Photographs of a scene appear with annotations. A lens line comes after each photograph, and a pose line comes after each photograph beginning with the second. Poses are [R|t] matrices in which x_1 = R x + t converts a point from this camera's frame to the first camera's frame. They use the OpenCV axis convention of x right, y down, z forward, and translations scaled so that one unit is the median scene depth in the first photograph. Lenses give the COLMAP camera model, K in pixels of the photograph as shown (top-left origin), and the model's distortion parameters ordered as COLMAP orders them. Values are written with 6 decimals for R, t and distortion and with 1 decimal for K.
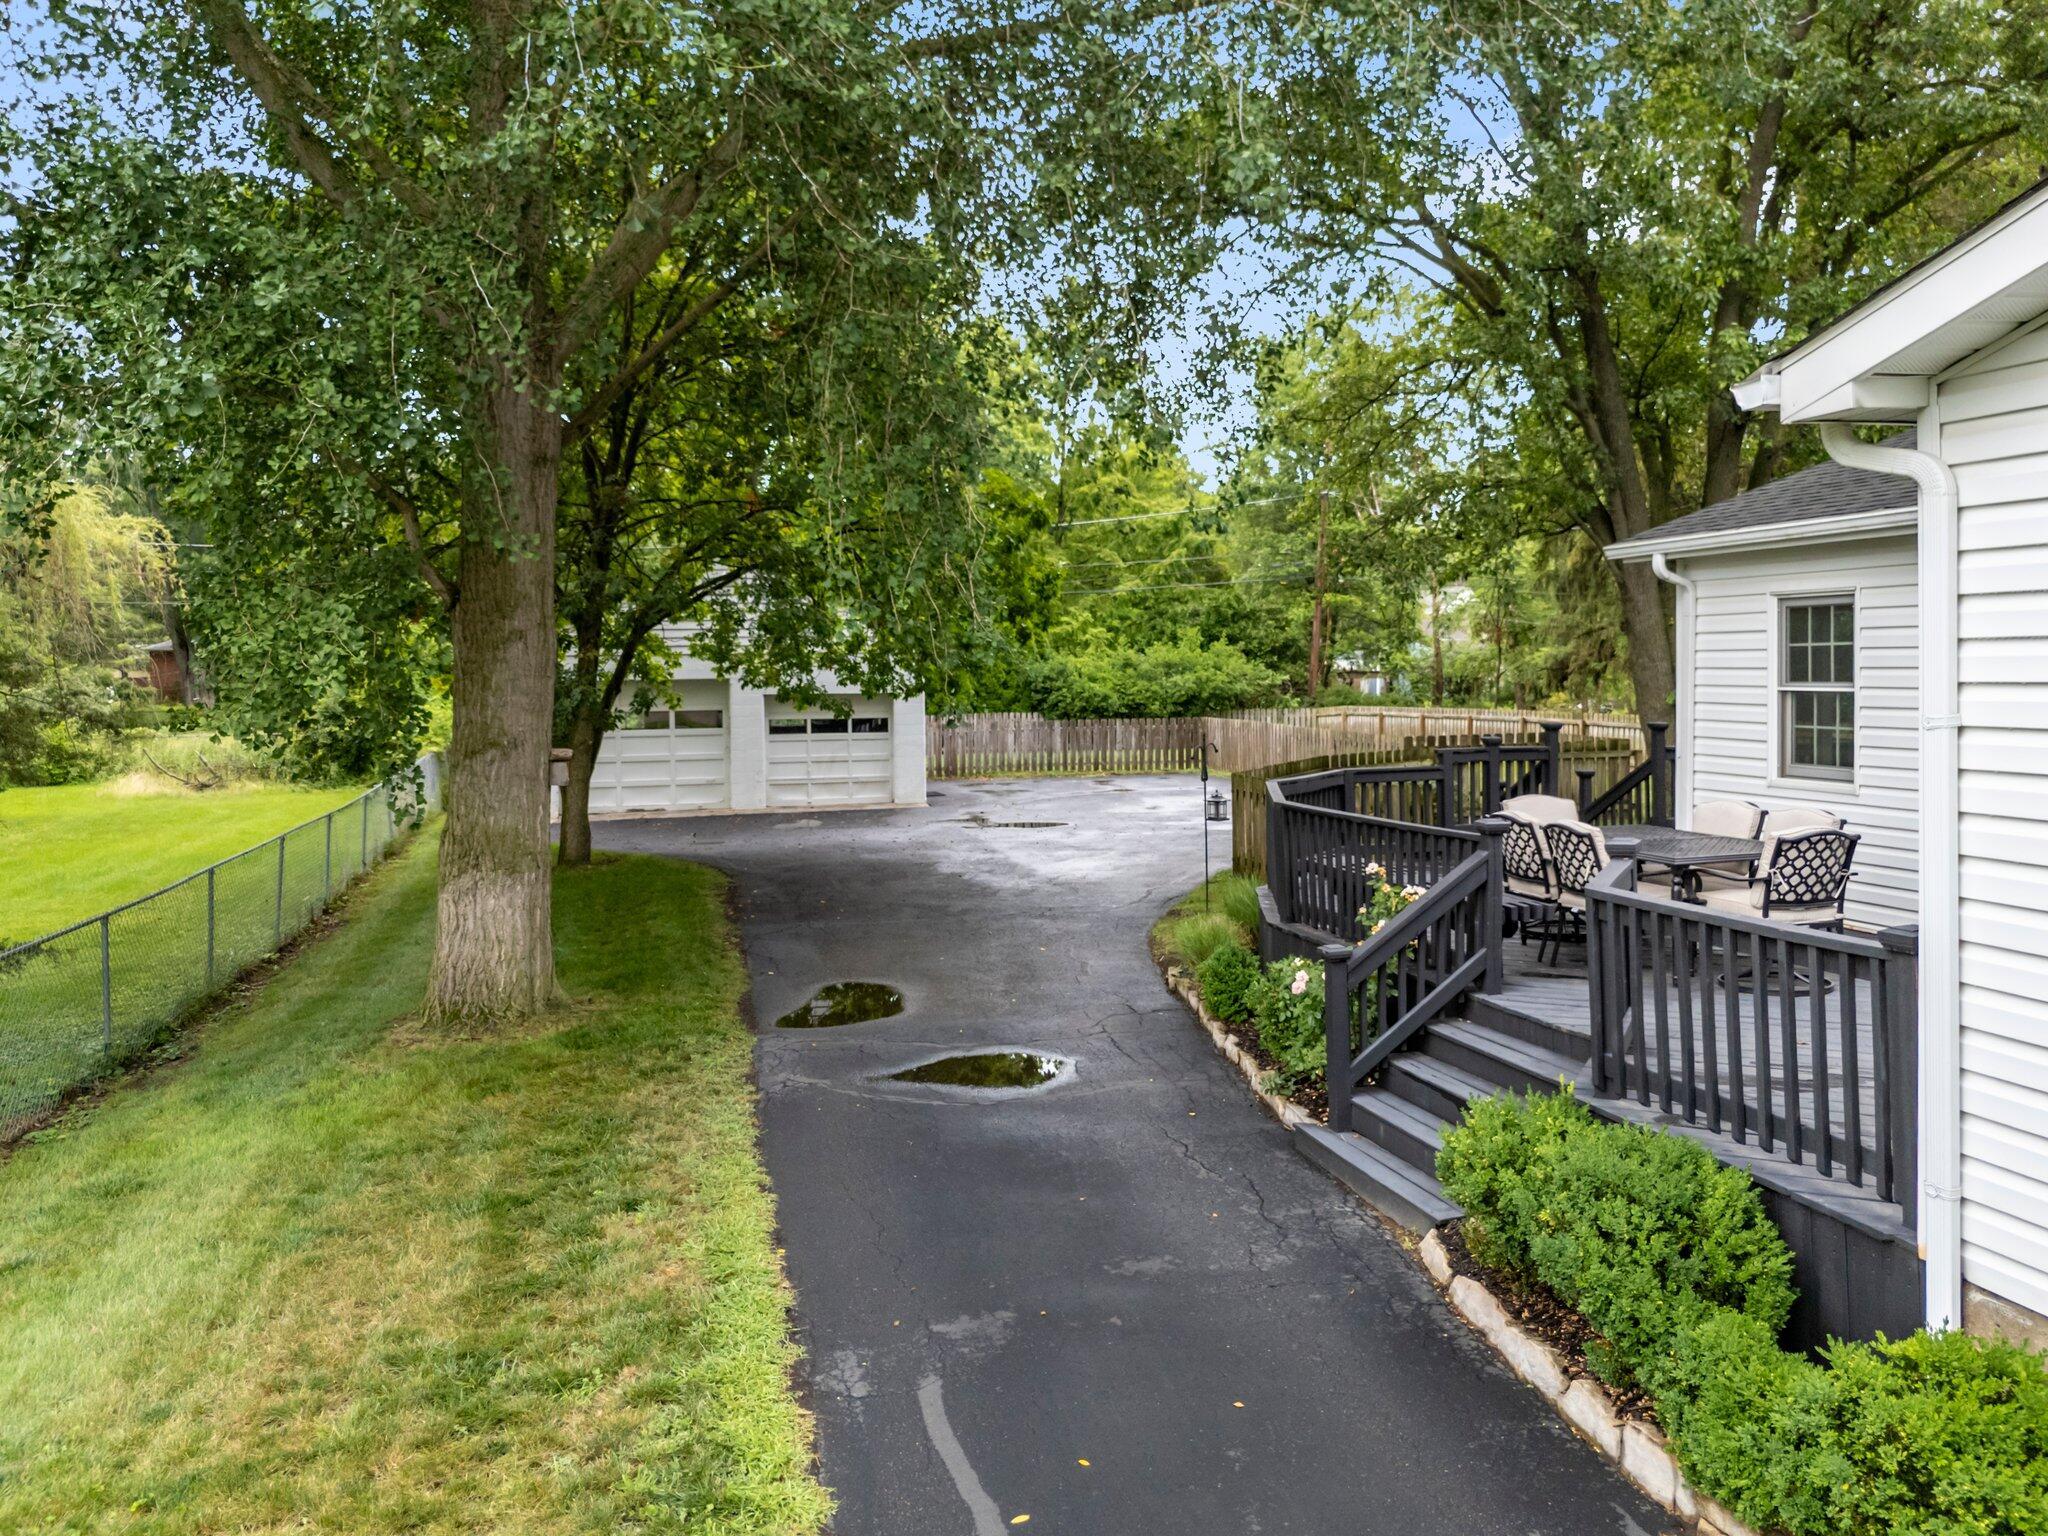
lens RADIAL K [[1453.0, 0, 1025.8], [0, 1453.0, 761.2], [0, 0, 1]] dist [-0.002636, -0.001775]
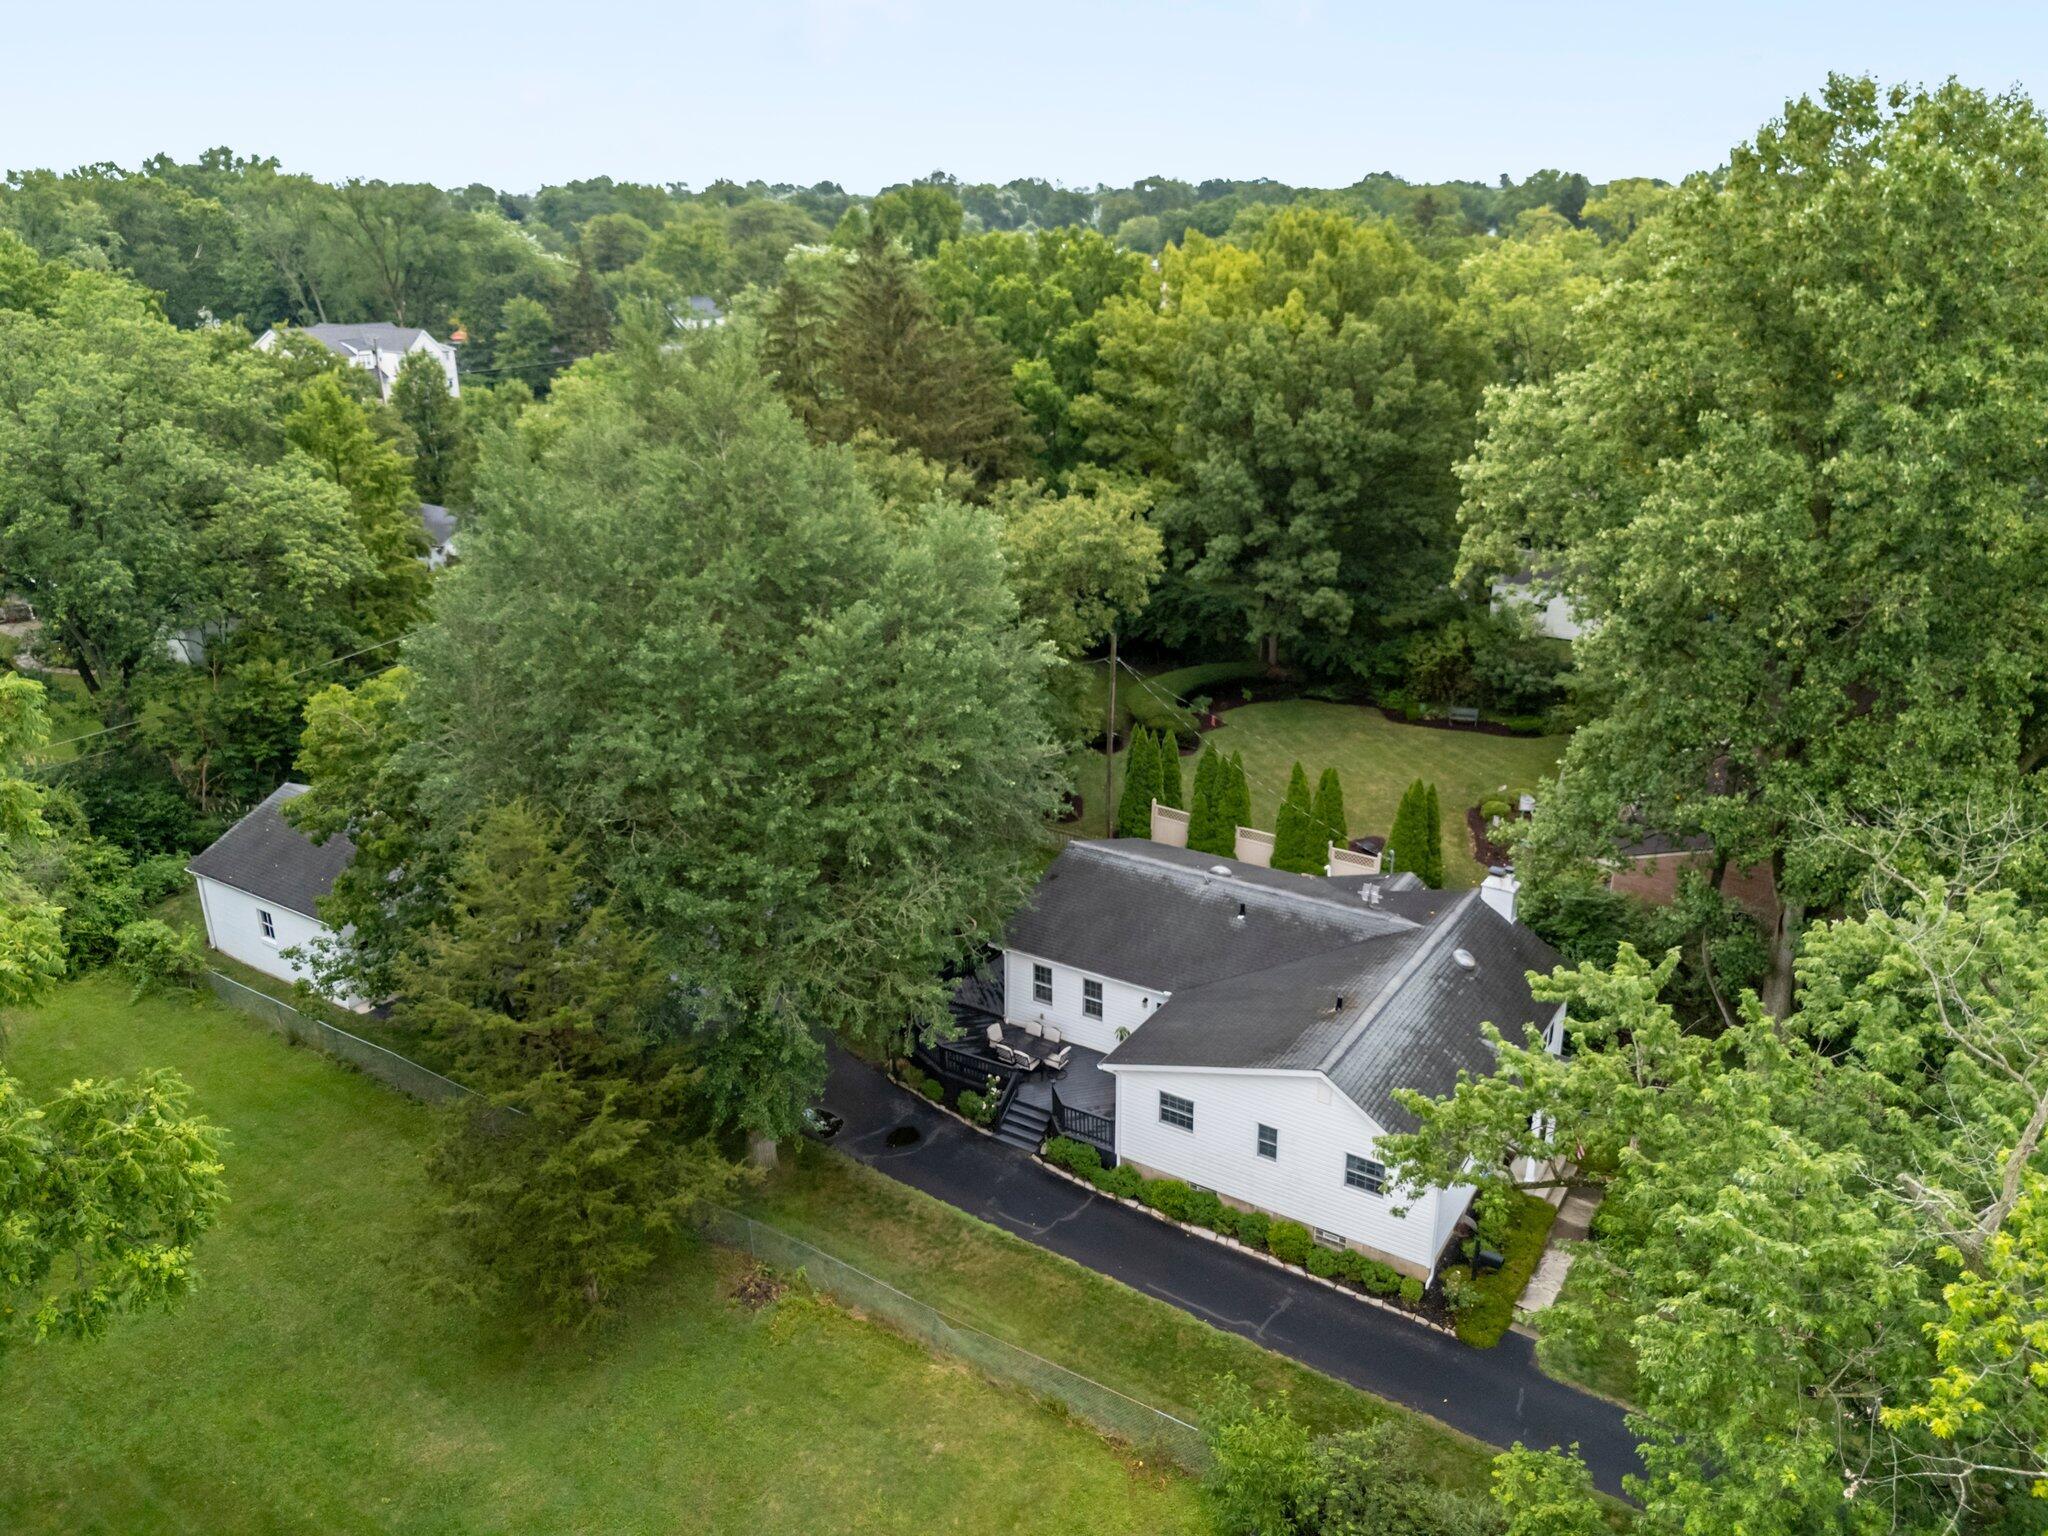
lens RADIAL K [[1453.0, 0, 1022.3], [0, 1453.0, 768.1], [0, 0, 1]] dist [-0.002636, -0.001775]
pose [[0.725985, -0.201558, 0.657511, -3.346273], [-0.000656, 0.955883, 0.293747, -2.936063], [-0.687710, -0.213687, 0.693825, -2.750394]]
